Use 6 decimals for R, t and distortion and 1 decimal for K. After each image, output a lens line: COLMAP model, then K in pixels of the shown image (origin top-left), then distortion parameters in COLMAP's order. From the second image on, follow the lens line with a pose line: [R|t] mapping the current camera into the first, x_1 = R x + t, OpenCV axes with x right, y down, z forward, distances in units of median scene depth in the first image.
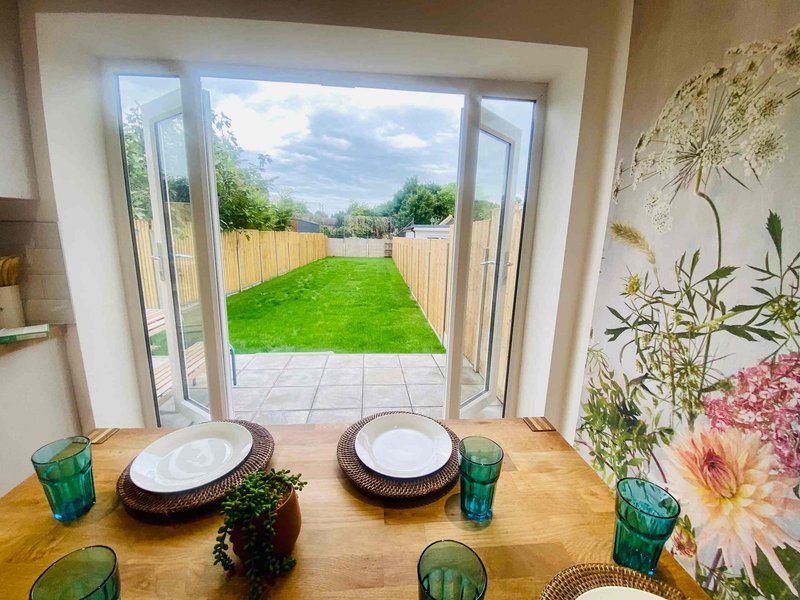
lens RADIAL K [[319.4, 0, 401.8], [0, 319.4, 301.1], [0, 0, 1]] dist [-0.047737, -0.001370]
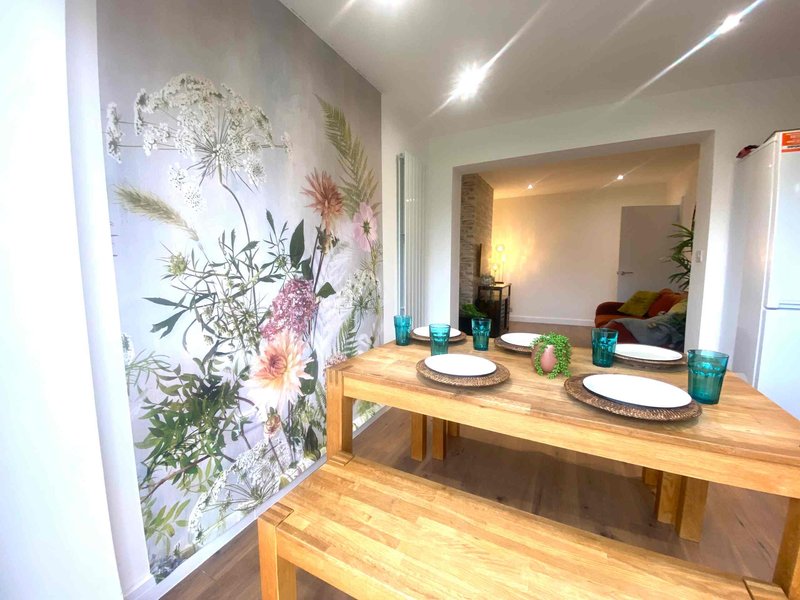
lens RADIAL K [[319.4, 0, 402.3], [0, 319.4, 300.8], [0, 0, 1]] dist [-0.047737, -0.001370]
pose [[-0.851312, -0.085022, 0.517725, -0.354949], [0.078623, 0.954966, 0.286109, -0.180661], [-0.518735, 0.284274, -0.806289, 1.599446]]
